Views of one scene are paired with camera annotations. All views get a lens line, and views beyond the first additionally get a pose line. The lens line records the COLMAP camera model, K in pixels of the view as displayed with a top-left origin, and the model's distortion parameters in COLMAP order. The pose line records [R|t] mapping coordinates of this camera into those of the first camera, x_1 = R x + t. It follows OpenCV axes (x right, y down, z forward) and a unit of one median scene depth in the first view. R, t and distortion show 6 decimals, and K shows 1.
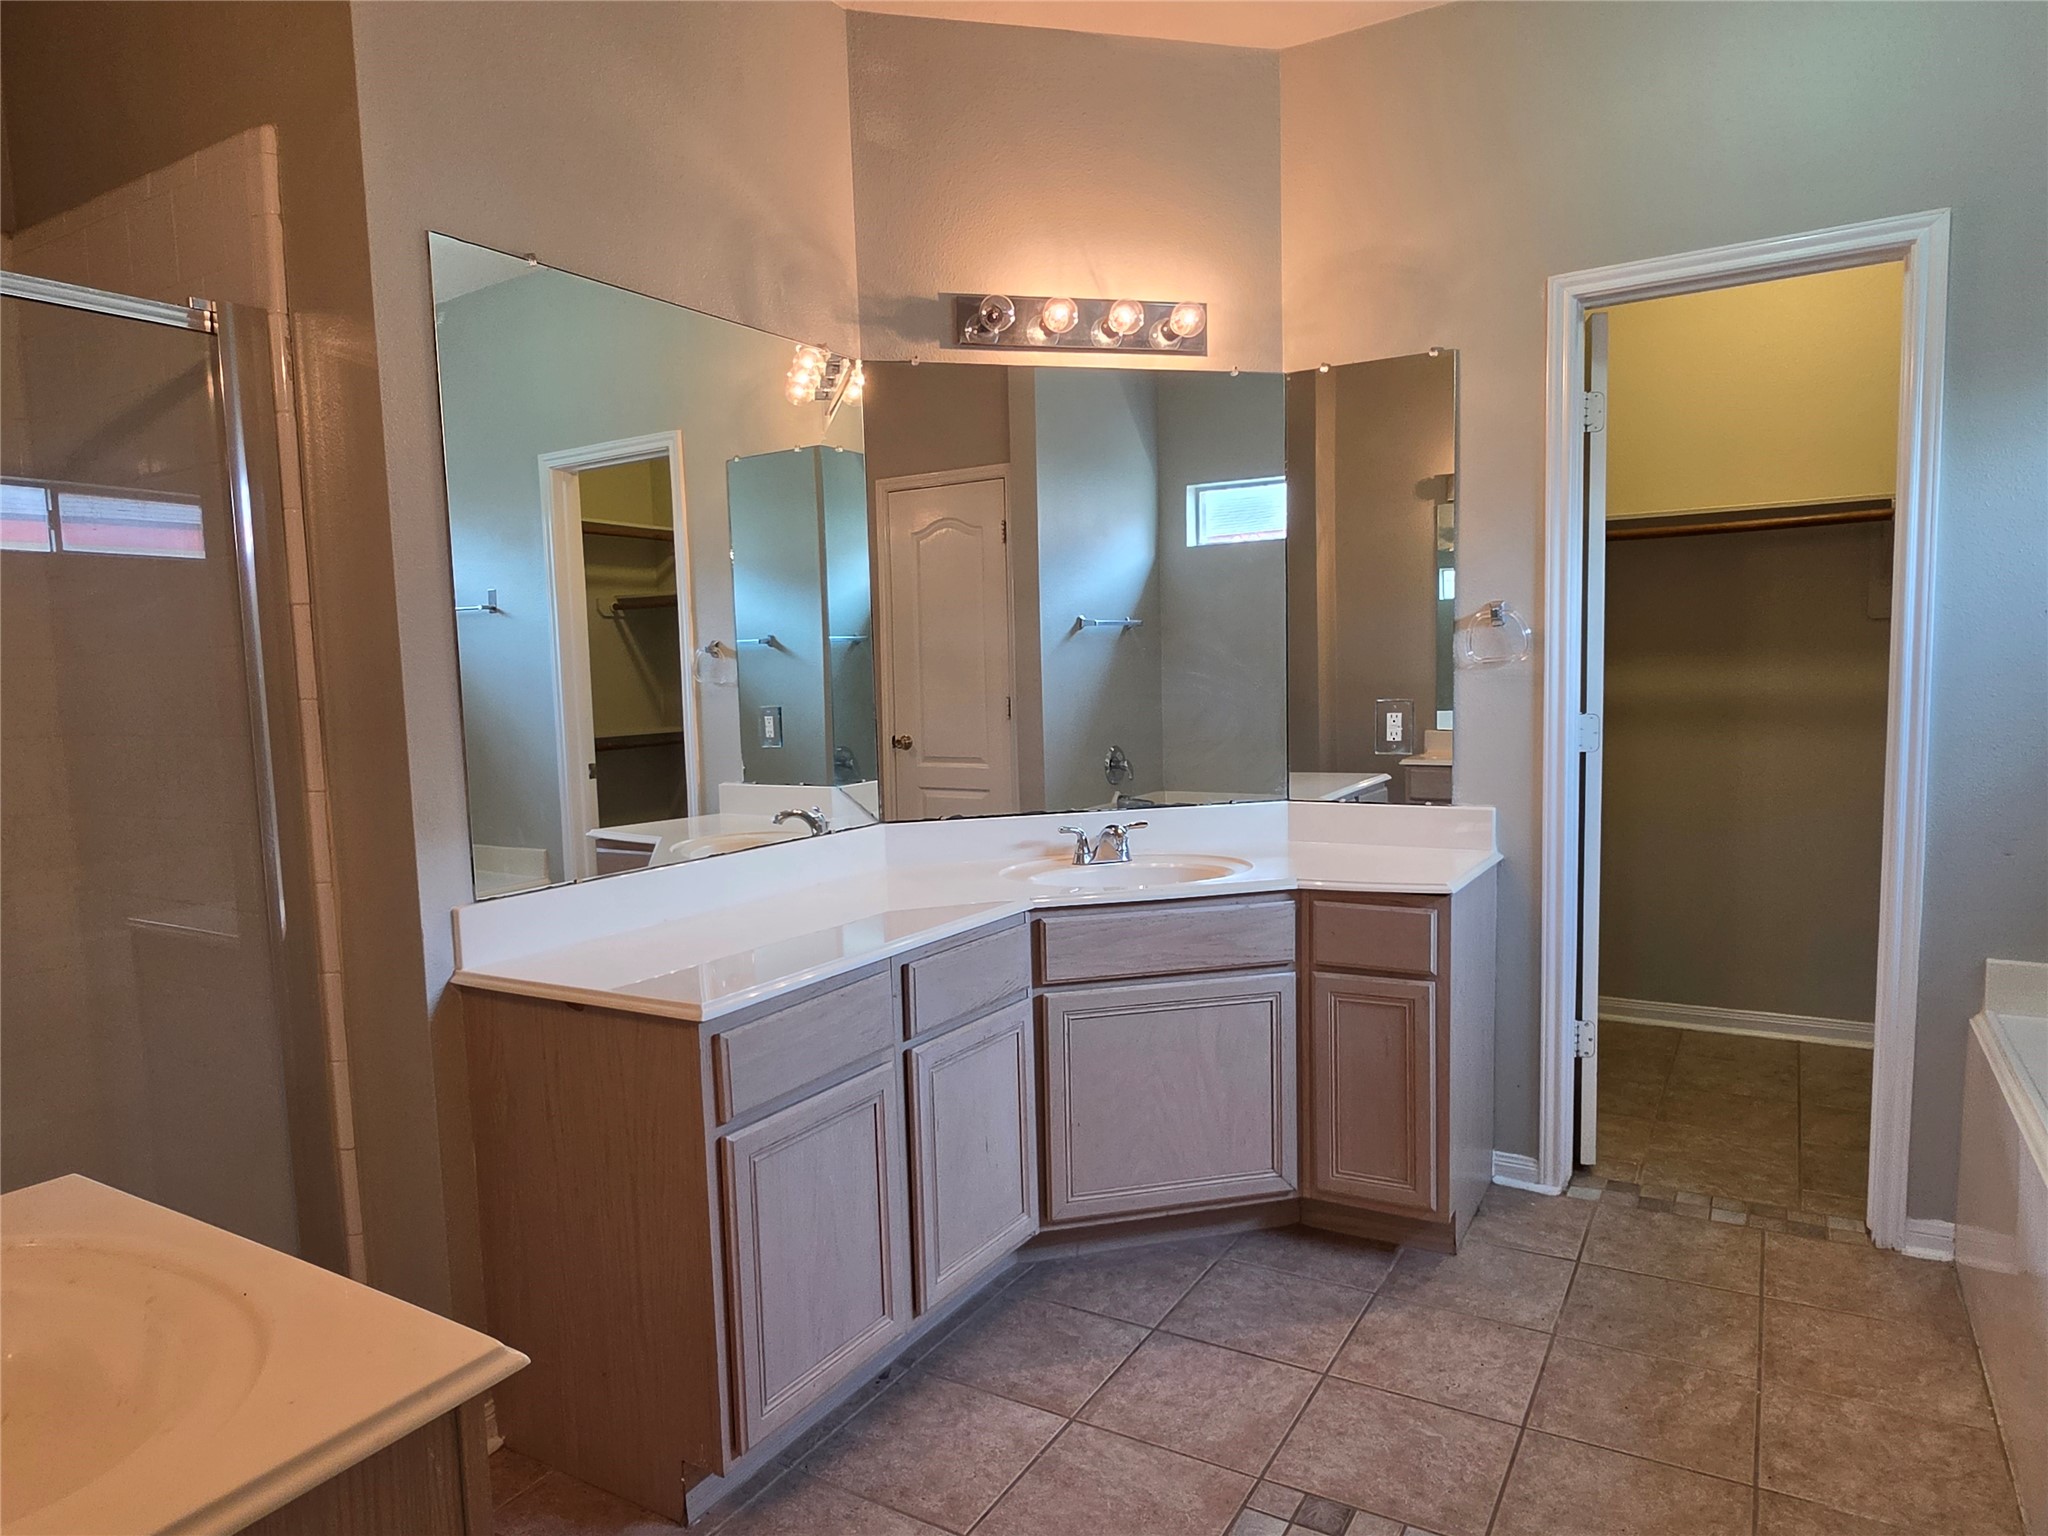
lens RADIAL K [[1290.7, 0, 1006.2], [0, 1290.7, 771.7], [0, 0, 1]] dist [-0.000574, -0.001889]
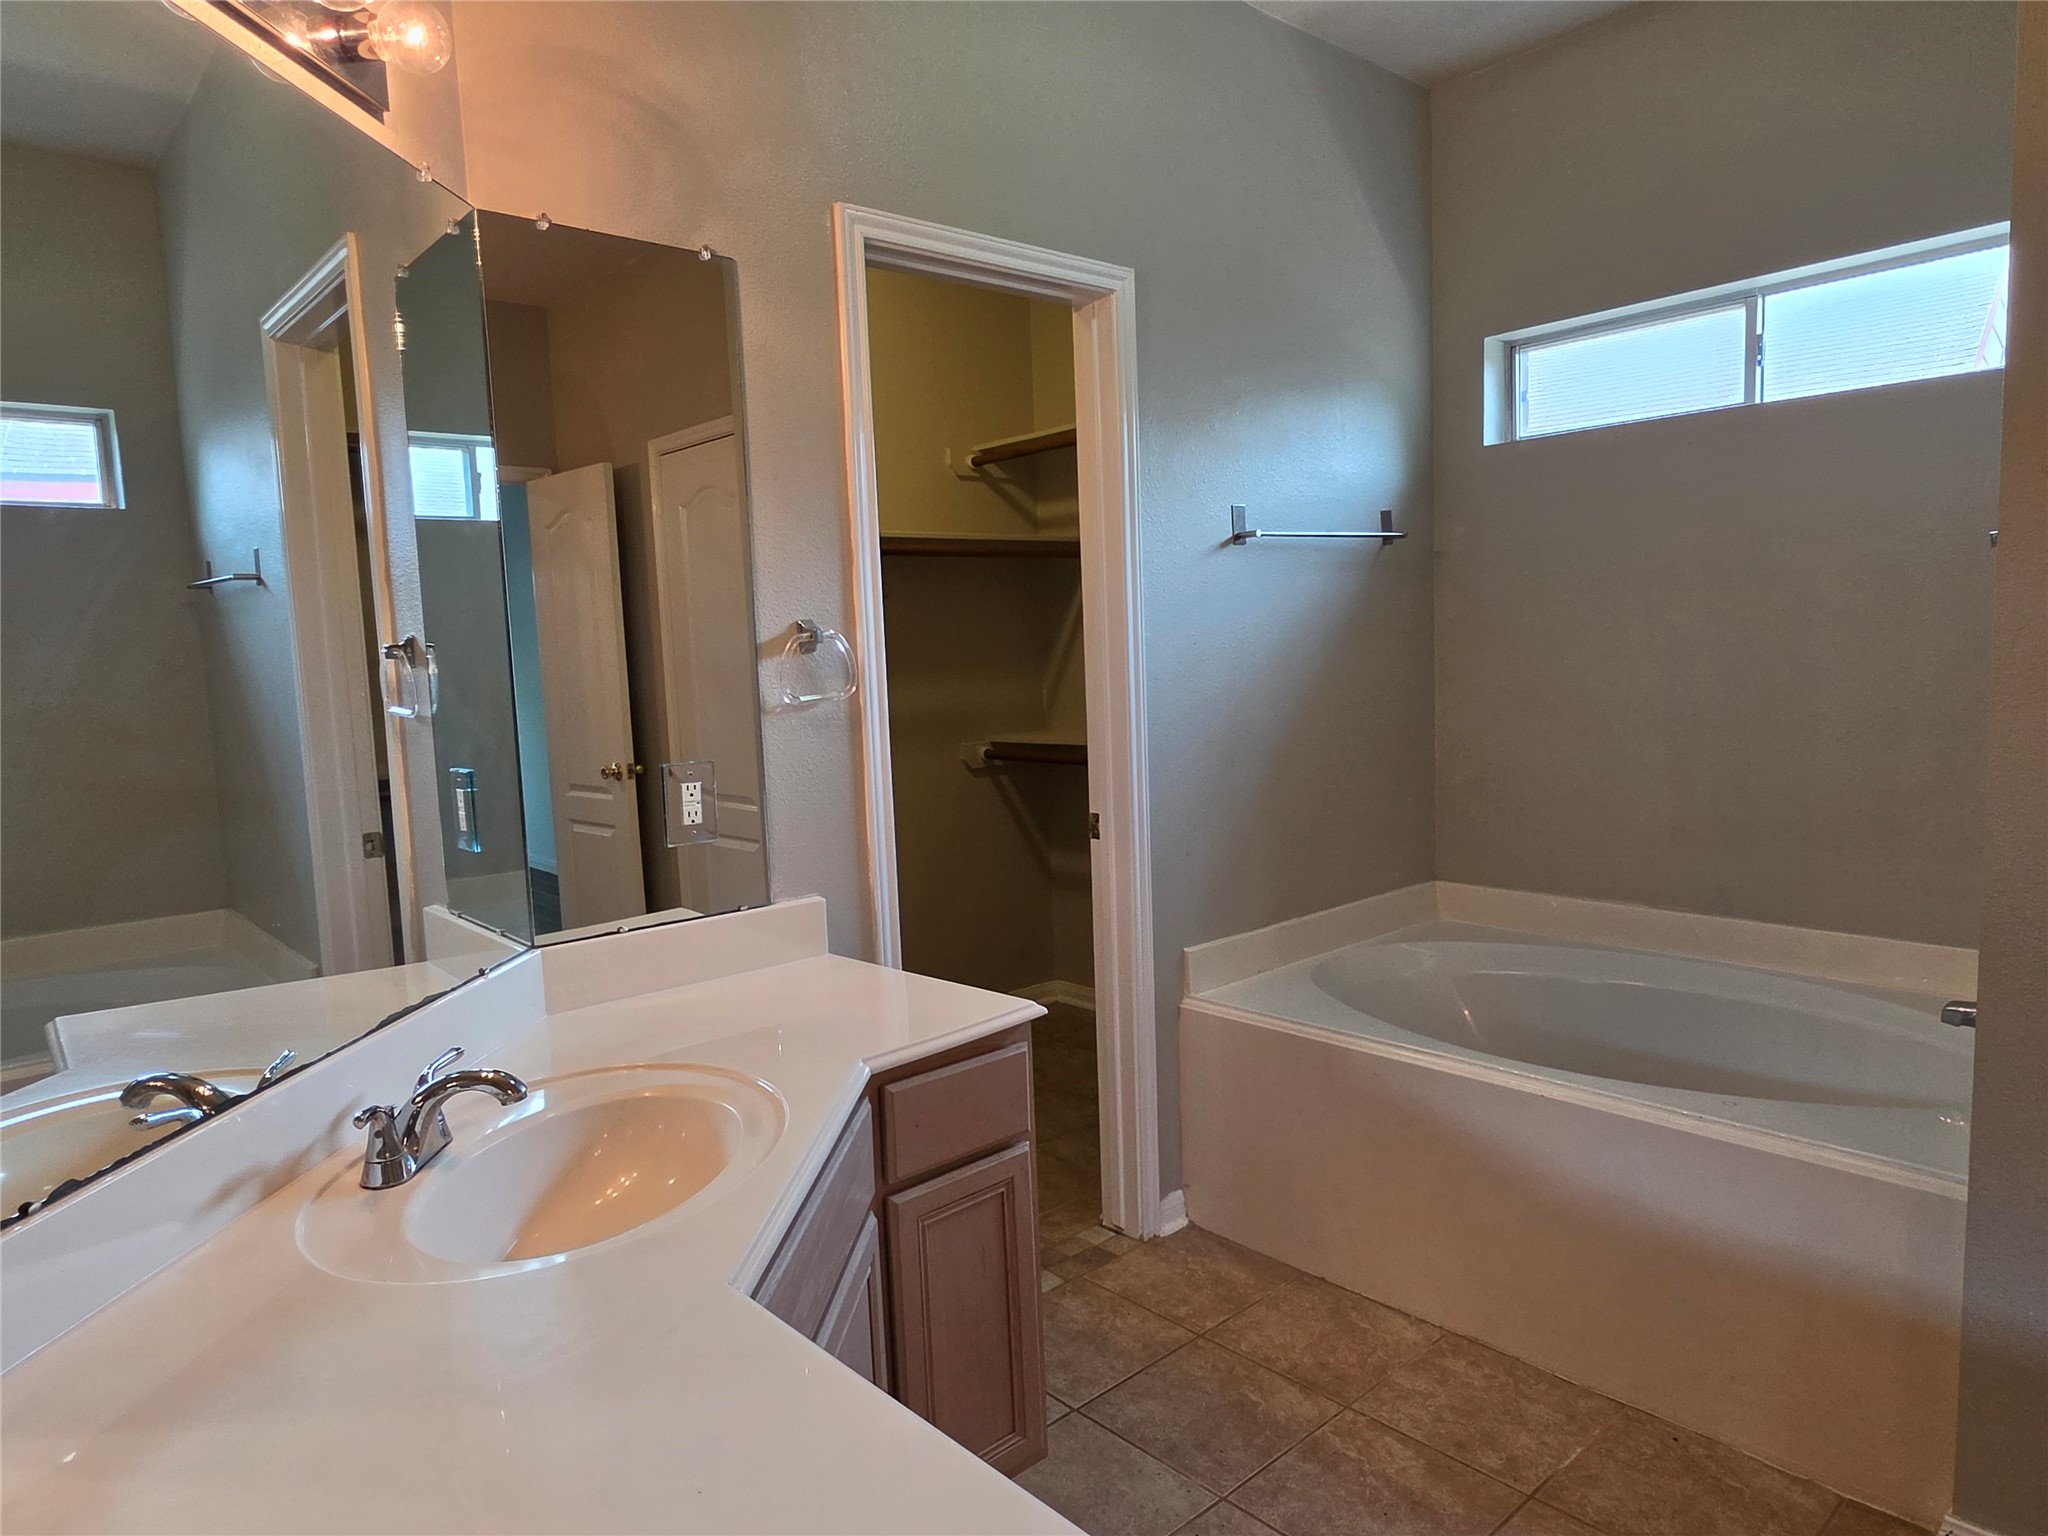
lens RADIAL K [[1290.7, 0, 1023.1], [0, 1290.7, 769.8], [0, 0, 1]] dist [-0.000574, -0.001889]
pose [[0.292896, -0.076931, 0.953044, -0.350821], [0.110413, 0.992811, 0.046208, -0.079156], [-0.949748, 0.091695, 0.299284, 0.784739]]
